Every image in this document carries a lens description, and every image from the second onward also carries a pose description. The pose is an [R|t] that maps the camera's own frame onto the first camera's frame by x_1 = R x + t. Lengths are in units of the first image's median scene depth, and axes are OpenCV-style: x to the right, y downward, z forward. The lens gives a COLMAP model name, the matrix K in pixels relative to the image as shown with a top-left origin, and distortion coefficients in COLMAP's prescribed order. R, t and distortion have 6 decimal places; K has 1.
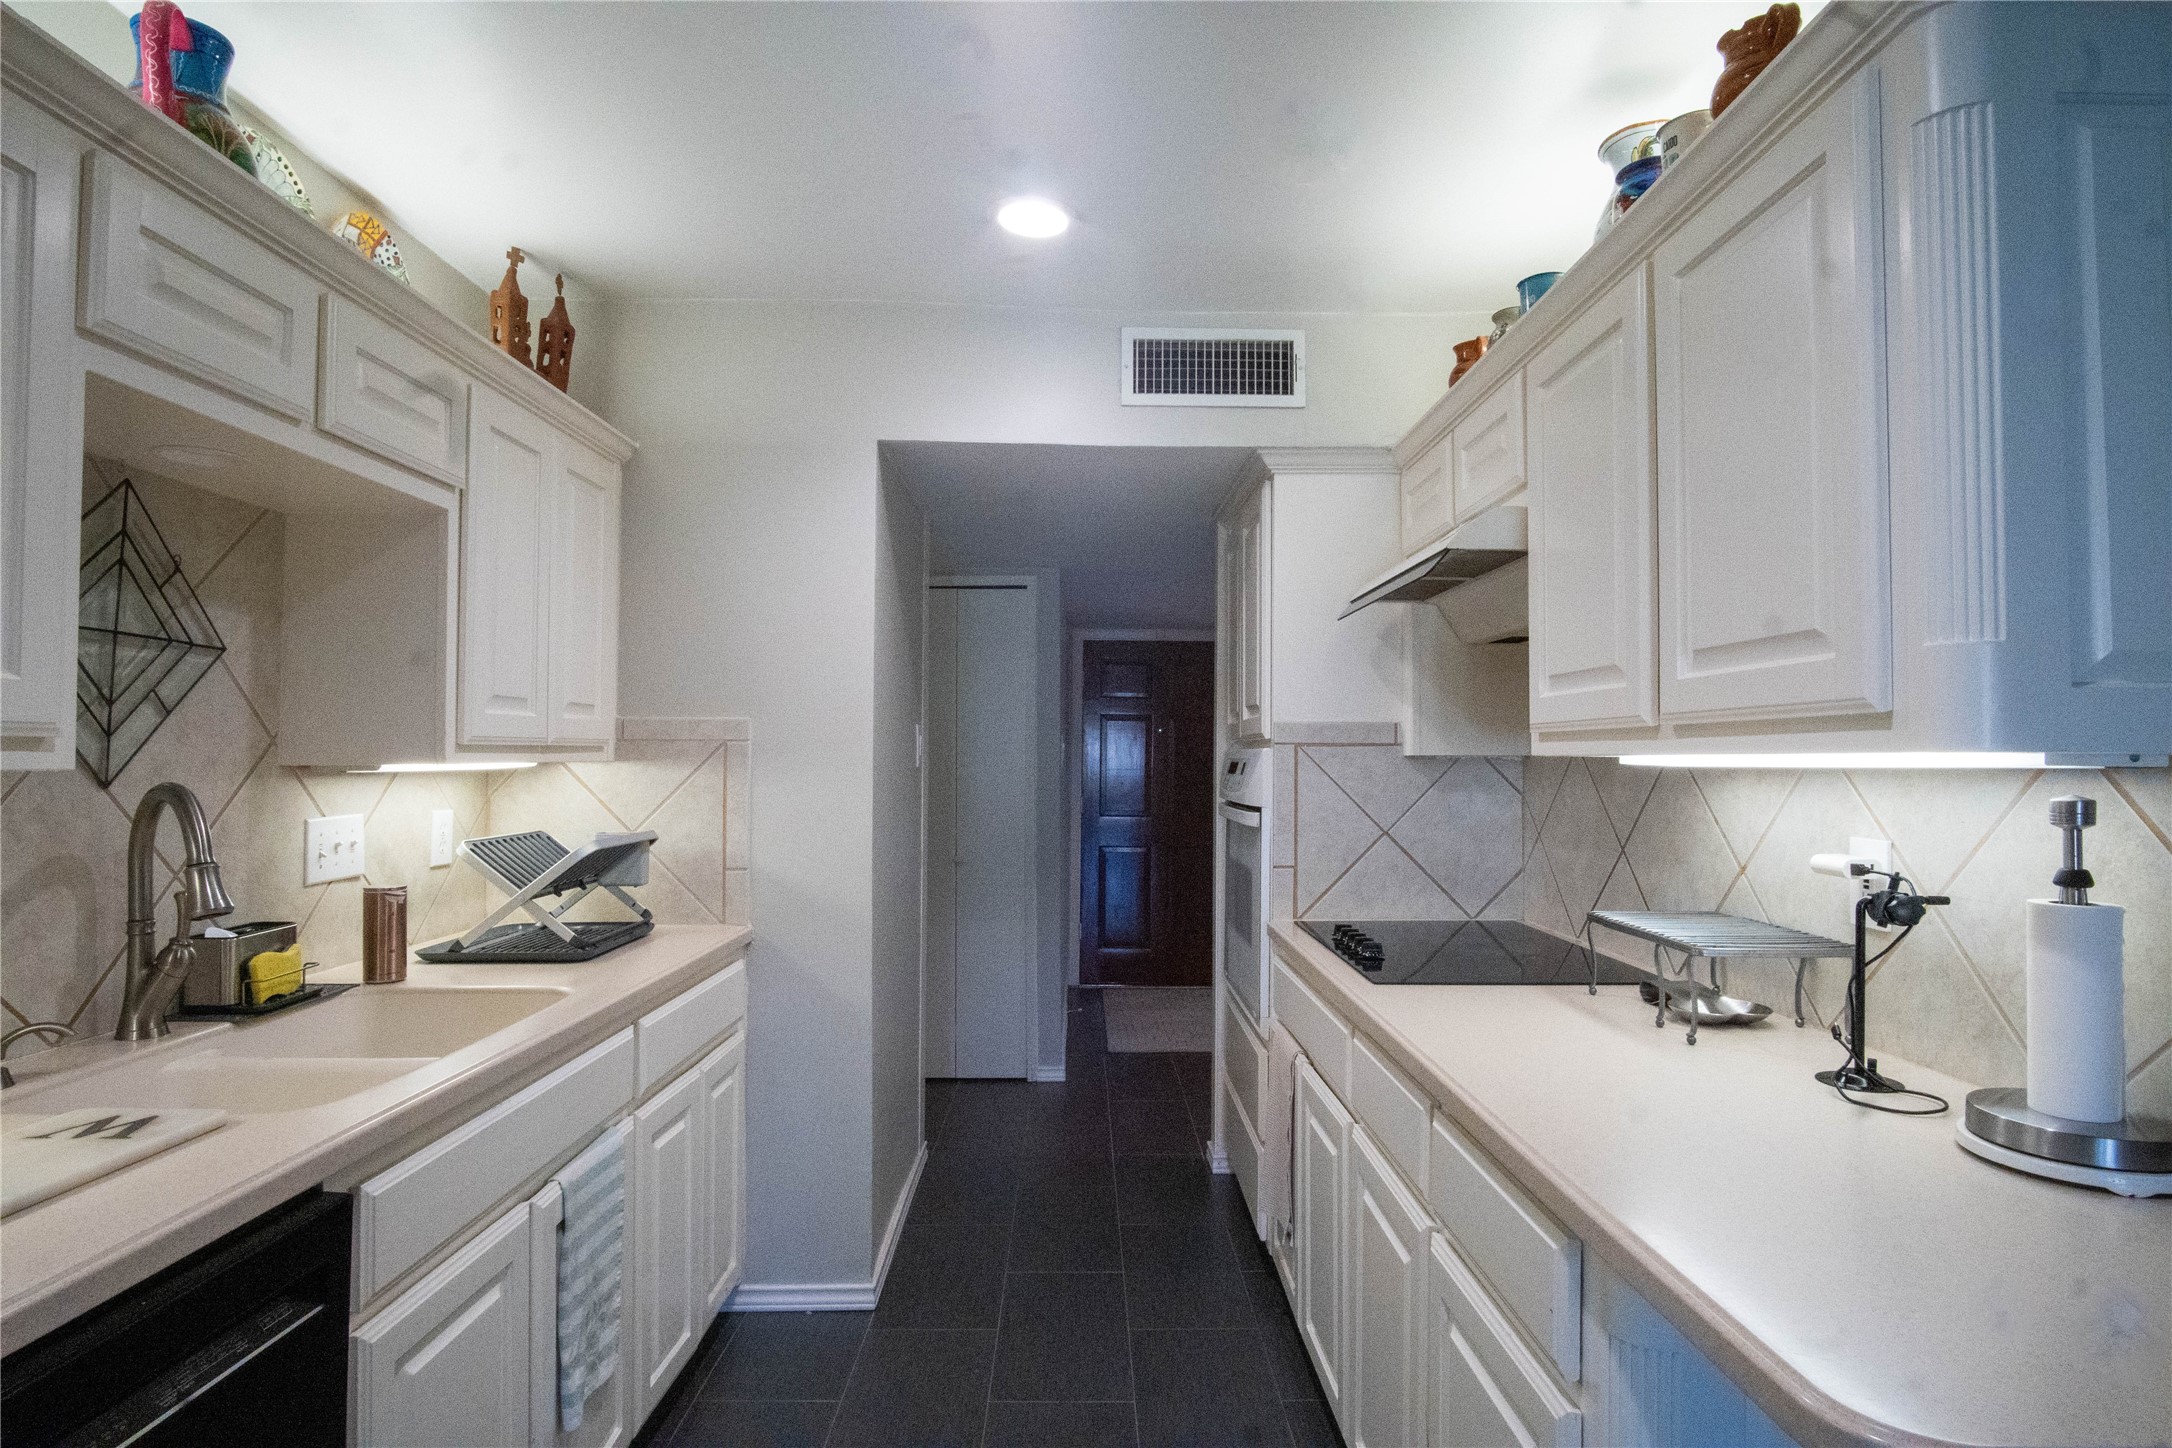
lens RADIAL K [[1138.7, 0, 1106.7], [0, 1138.7, 730.9], [0, 0, 1]] dist [-0.032627, 0.011301]
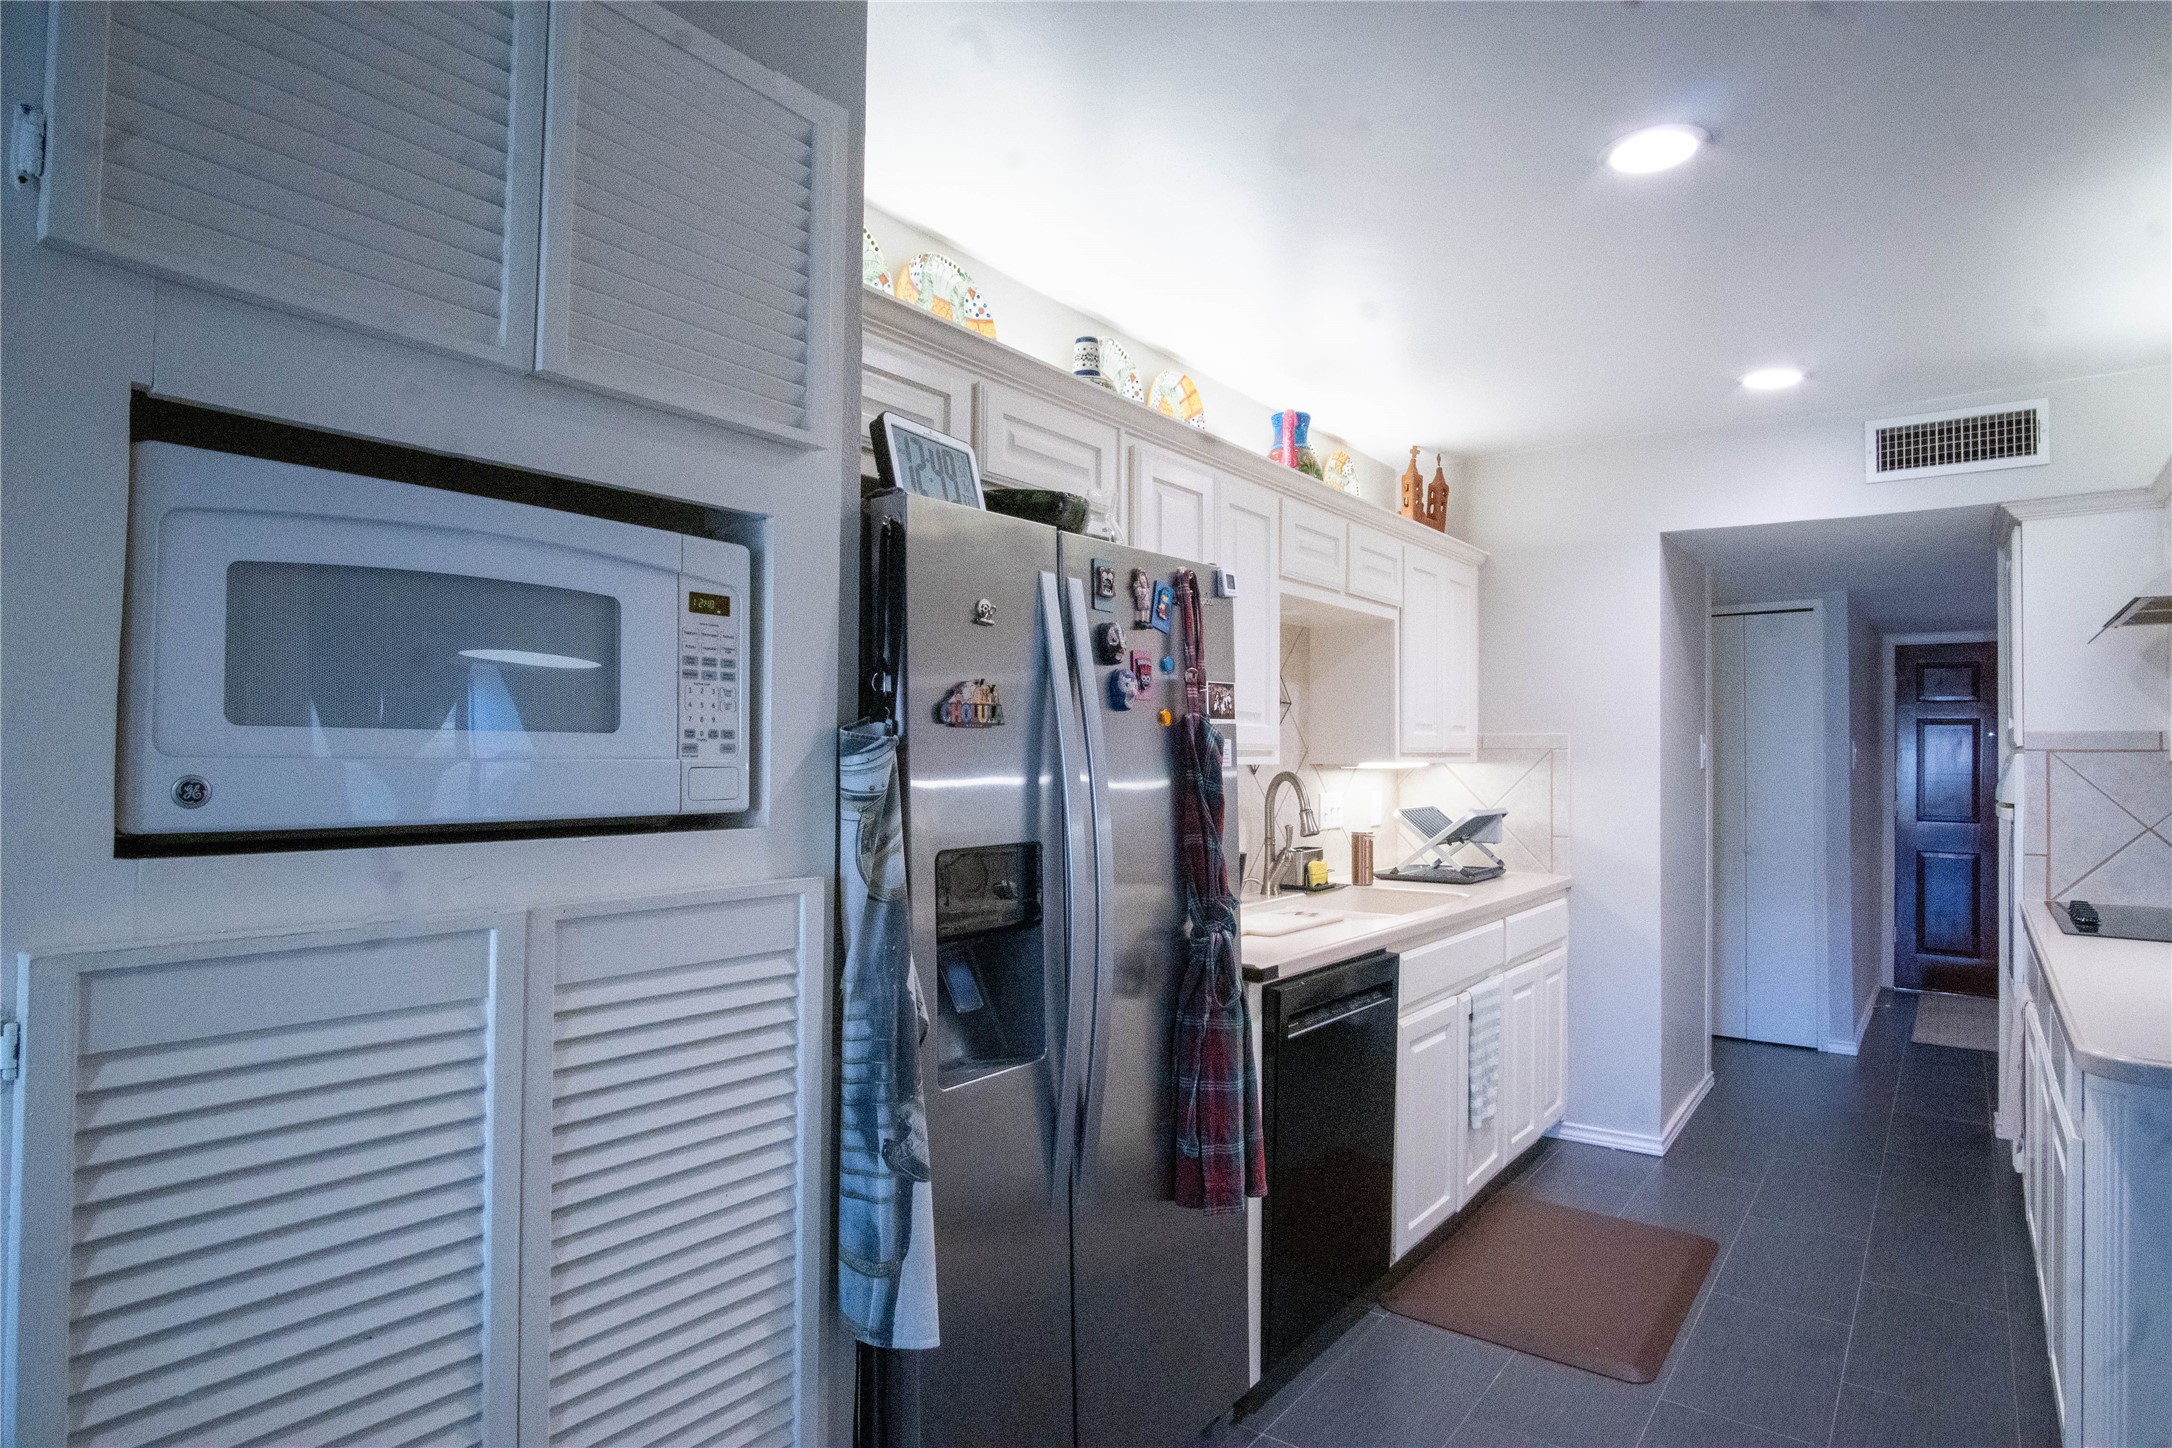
lens RADIAL K [[1138.7, 0, 1106.7], [0, 1138.7, 730.9], [0, 0, 1]] dist [-0.032627, 0.011301]
pose [[0.781016, -0.012548, -0.624385, 0.136034], [0.010103, 0.999921, -0.007457, -0.010118], [0.624430, -0.000484, 0.781081, -0.527219]]
